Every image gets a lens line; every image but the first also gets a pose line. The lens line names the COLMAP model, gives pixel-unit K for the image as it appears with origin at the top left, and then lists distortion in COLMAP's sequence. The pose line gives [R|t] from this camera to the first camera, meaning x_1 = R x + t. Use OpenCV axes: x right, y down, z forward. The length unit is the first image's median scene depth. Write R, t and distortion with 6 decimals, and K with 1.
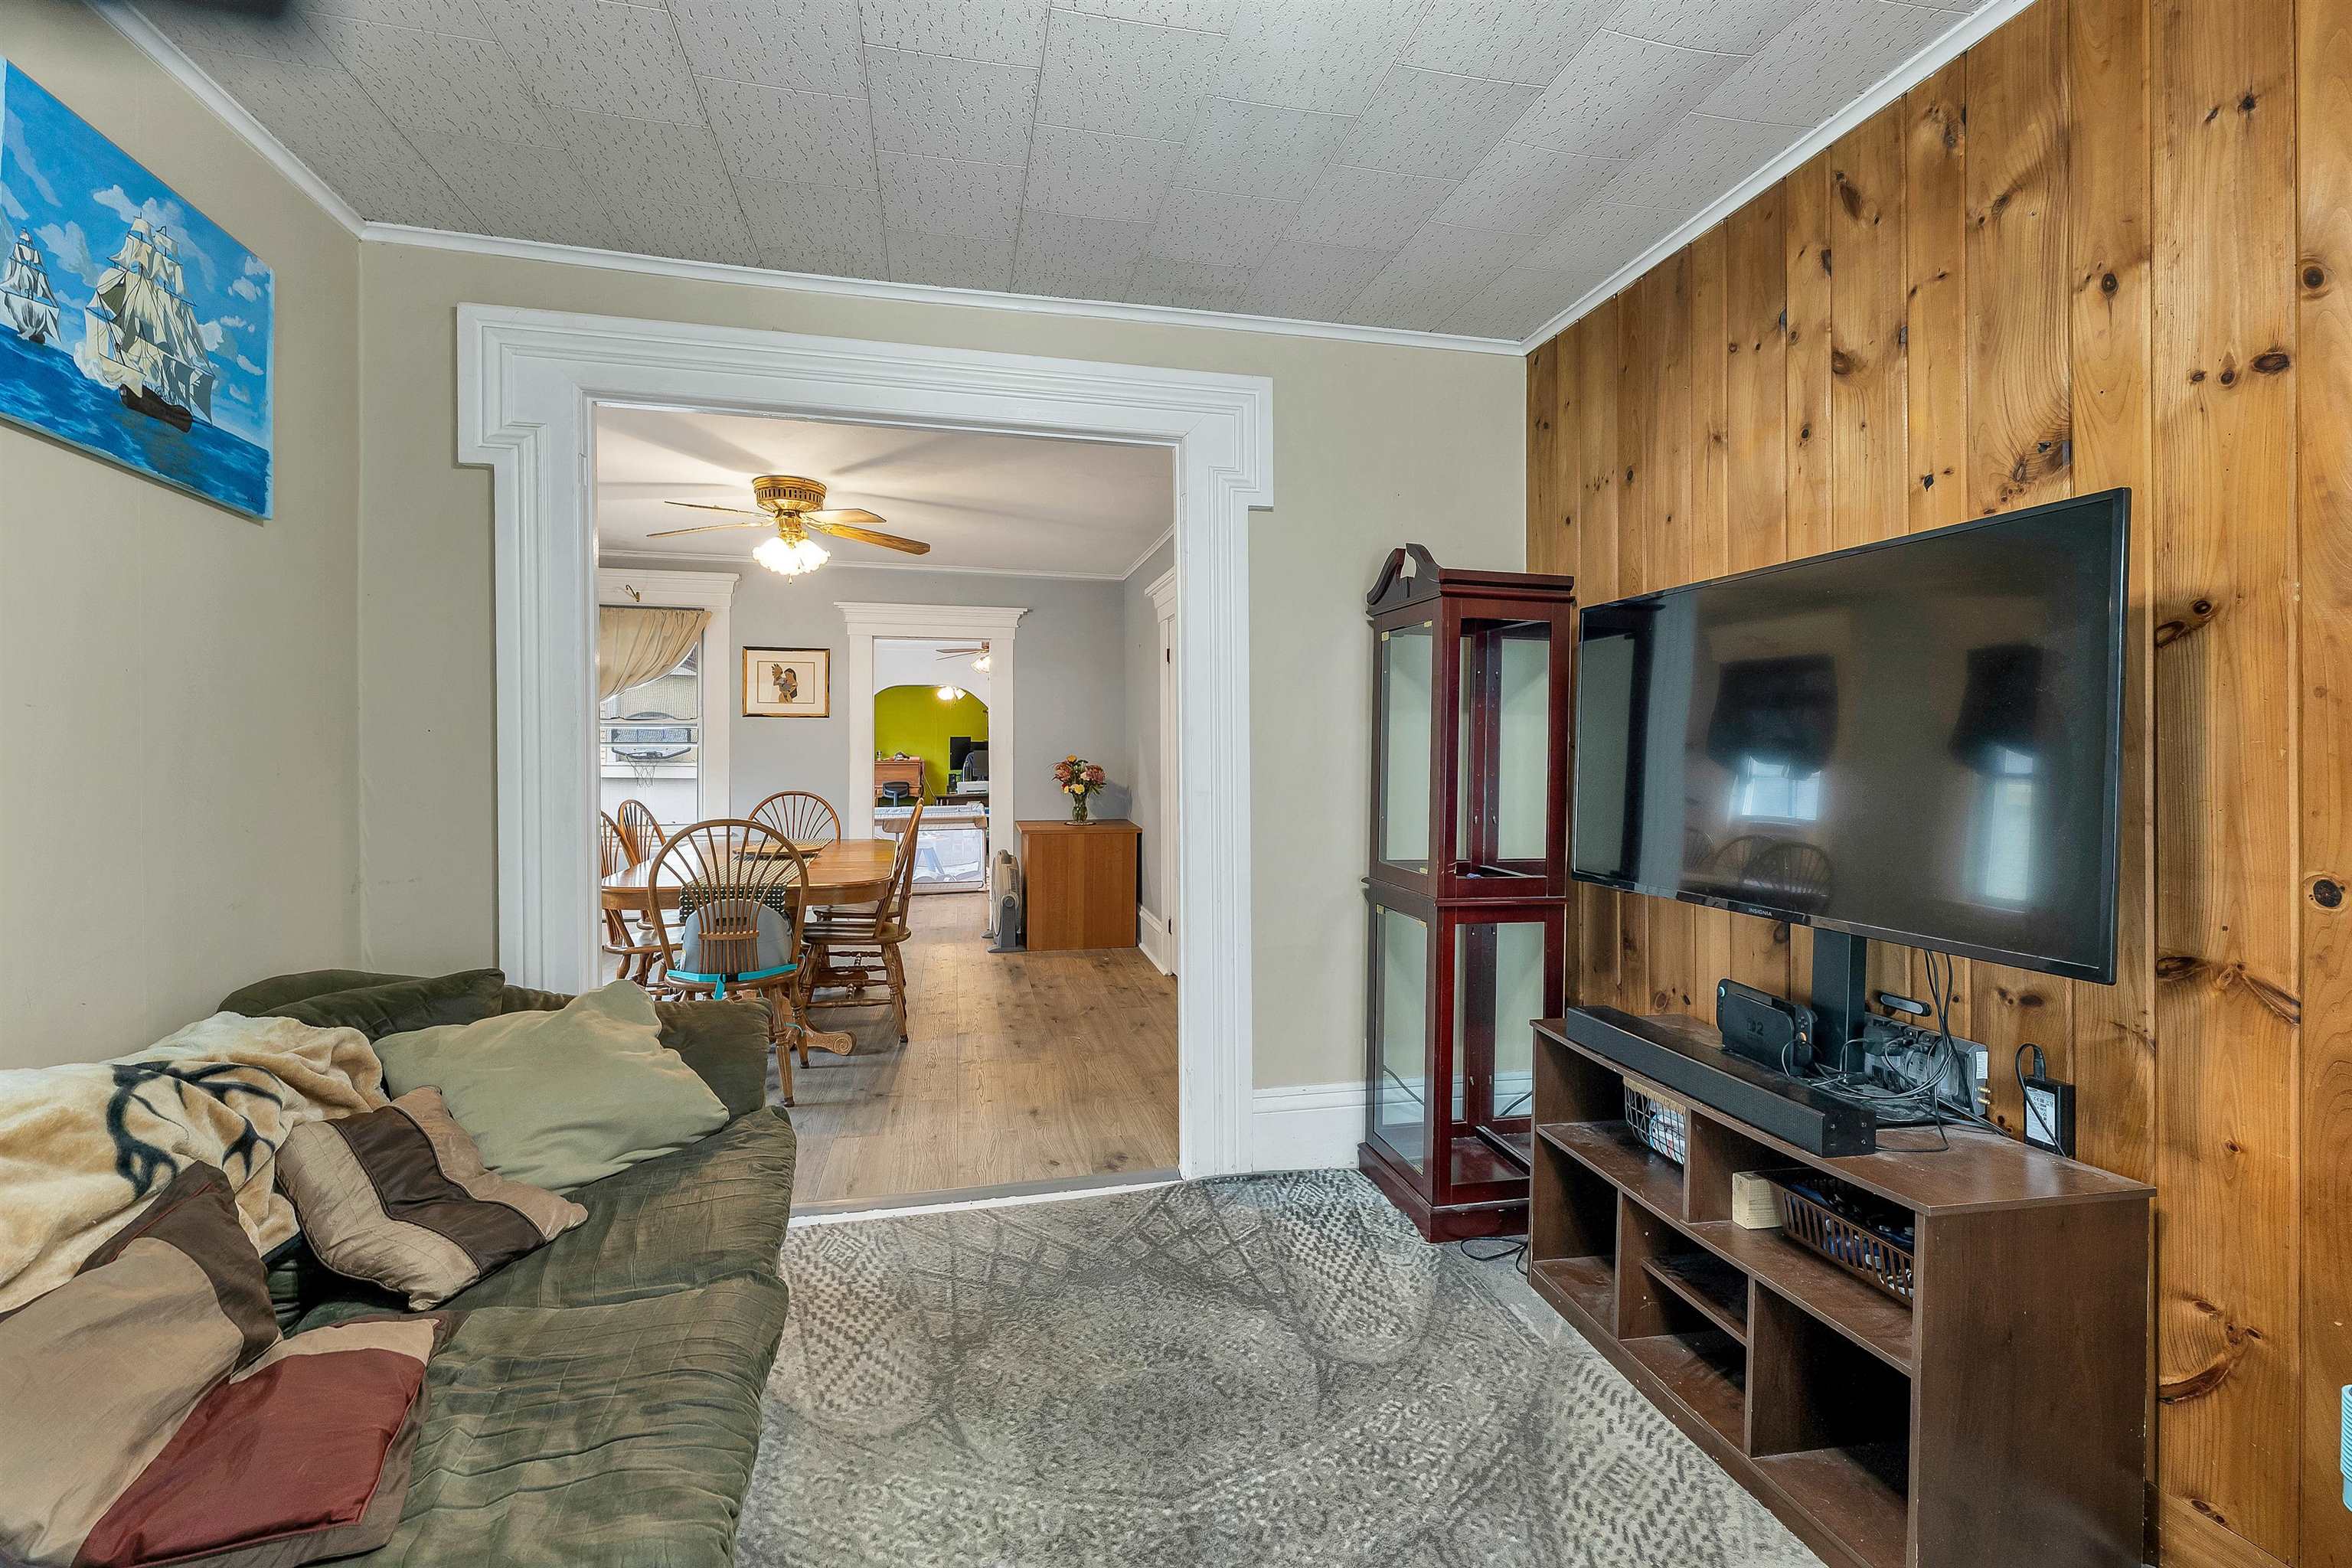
lens RADIAL K [[989.7, 0, 1172.7], [0, 989.7, 759.0], [0, 0, 1]] dist [0.000711, -0.000123]
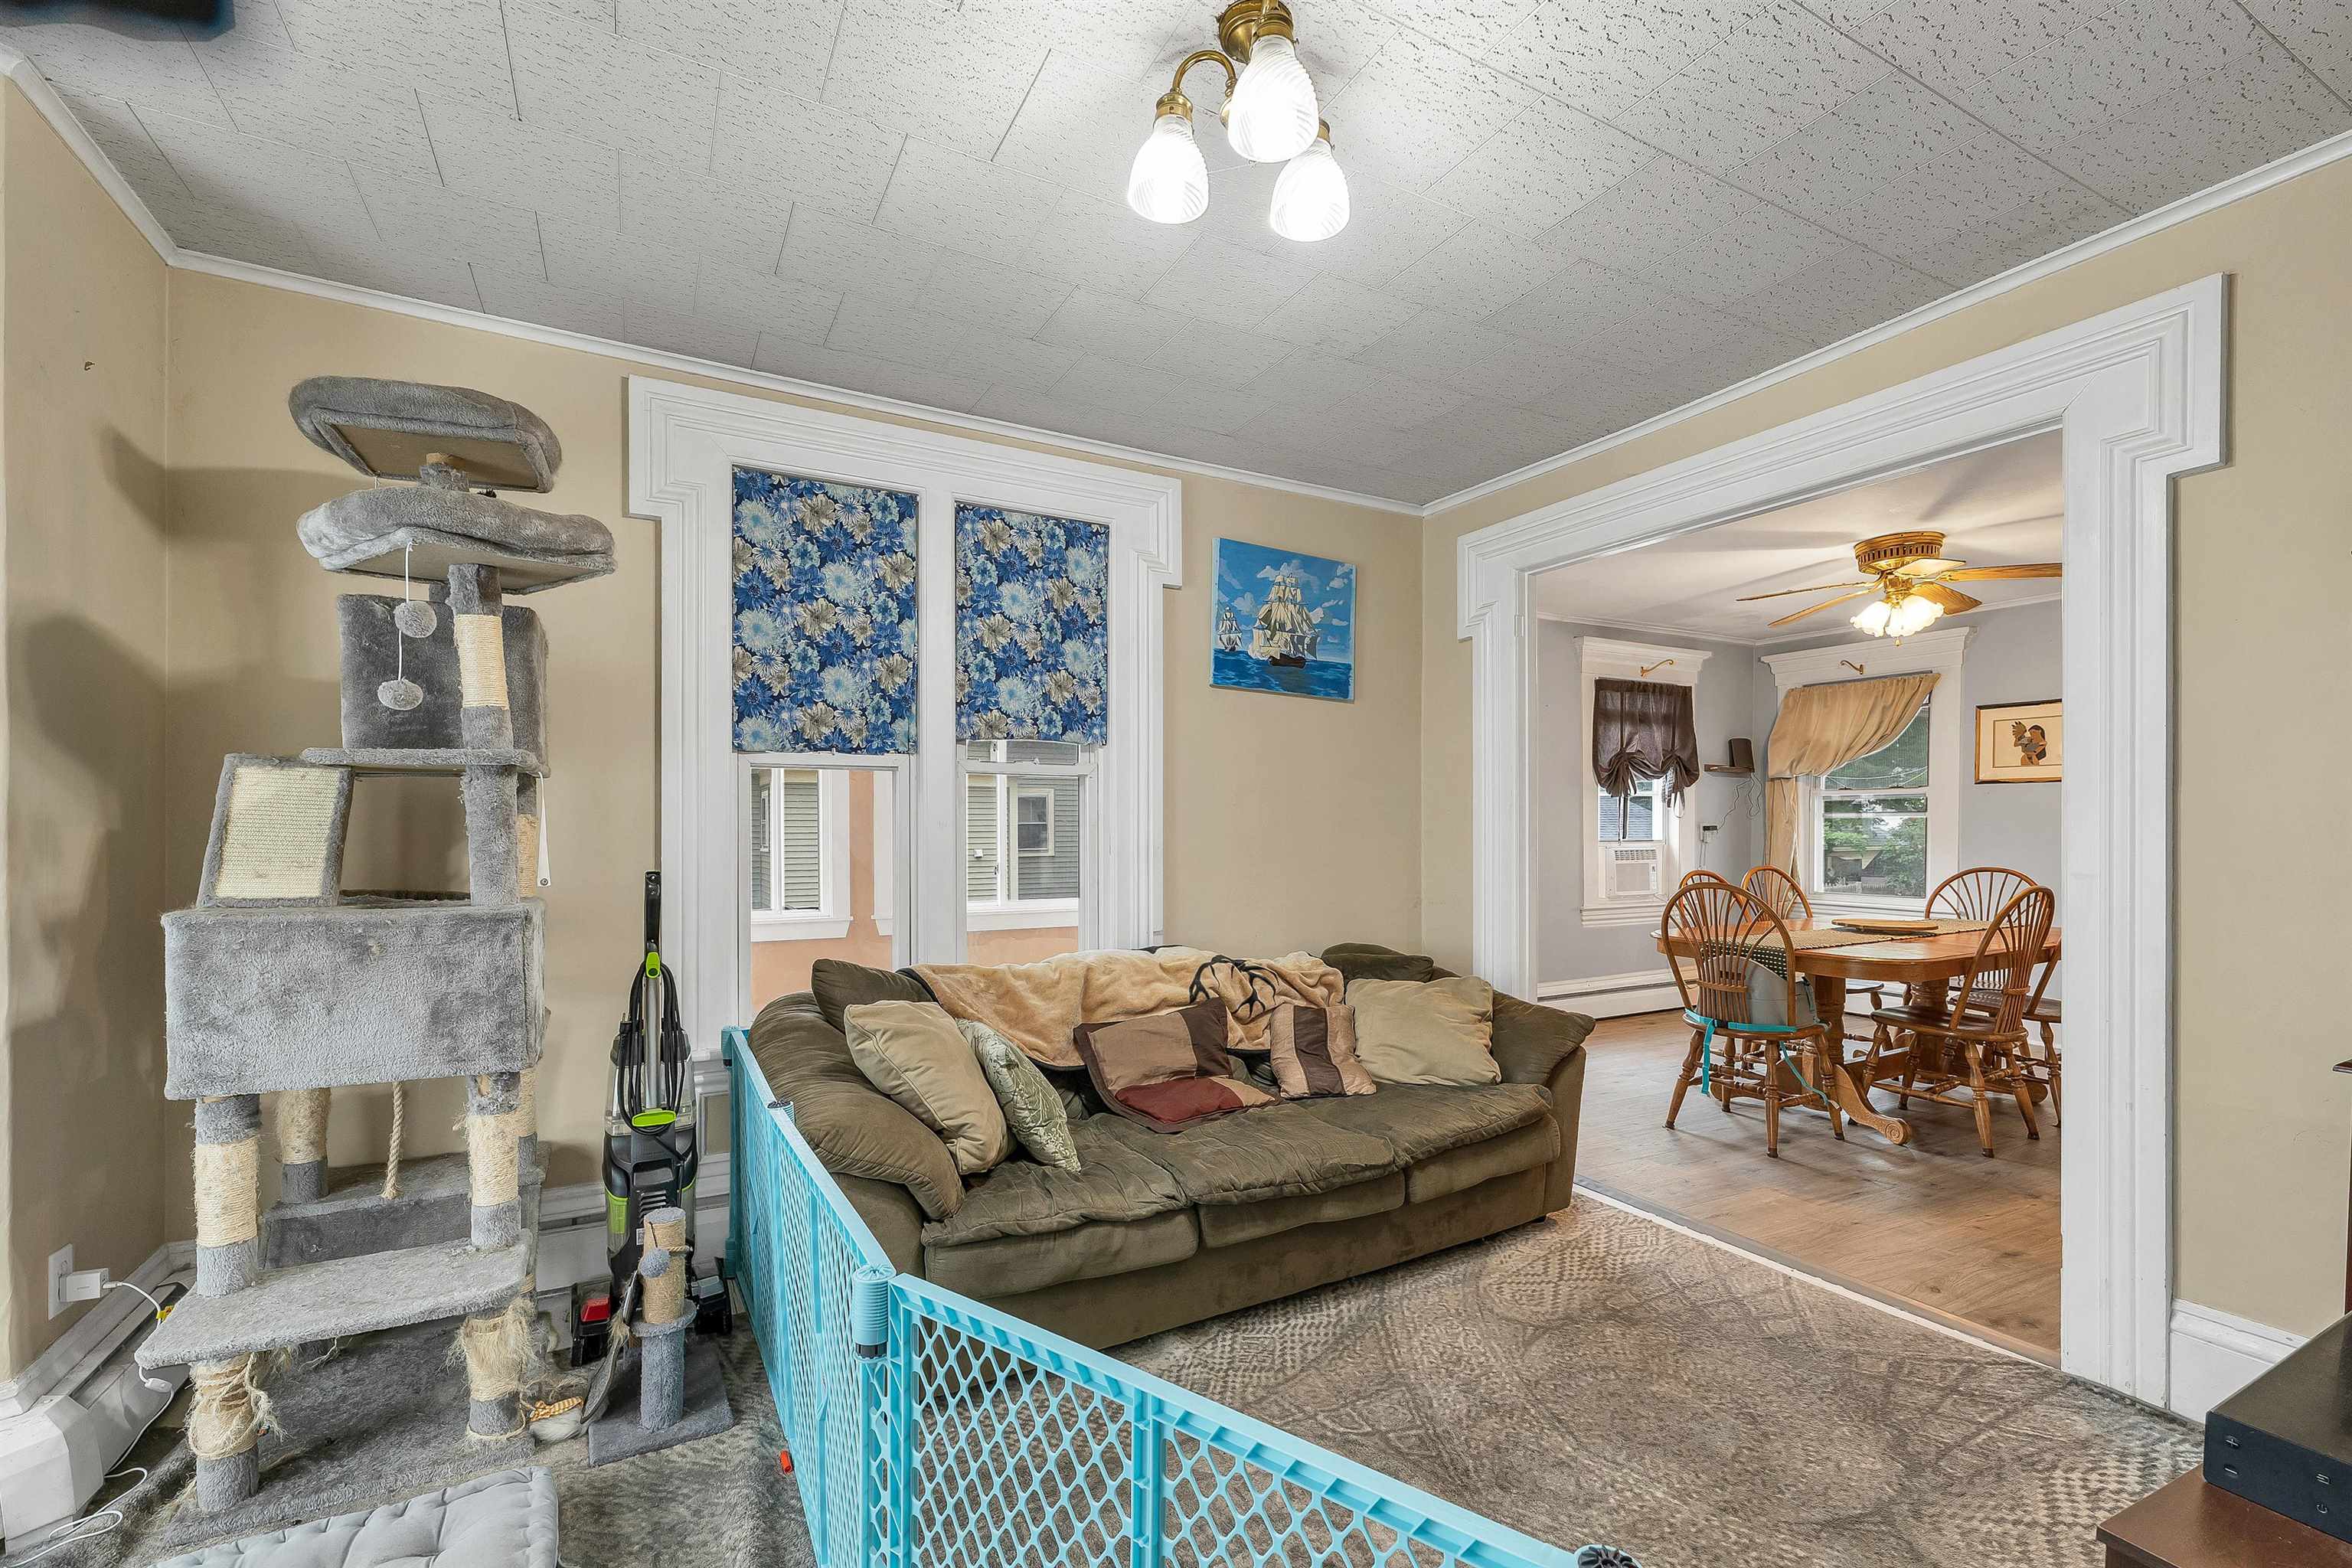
lens RADIAL K [[989.7, 0, 1161.0], [0, 989.7, 848.9], [0, 0, 1]] dist [0.000711, -0.000123]
pose [[0.262333, 0.020279, -0.964764, 0.873594], [-0.004056, 0.999793, 0.019913, 0.003802], [0.964969, -0.001310, 0.262361, 0.172771]]
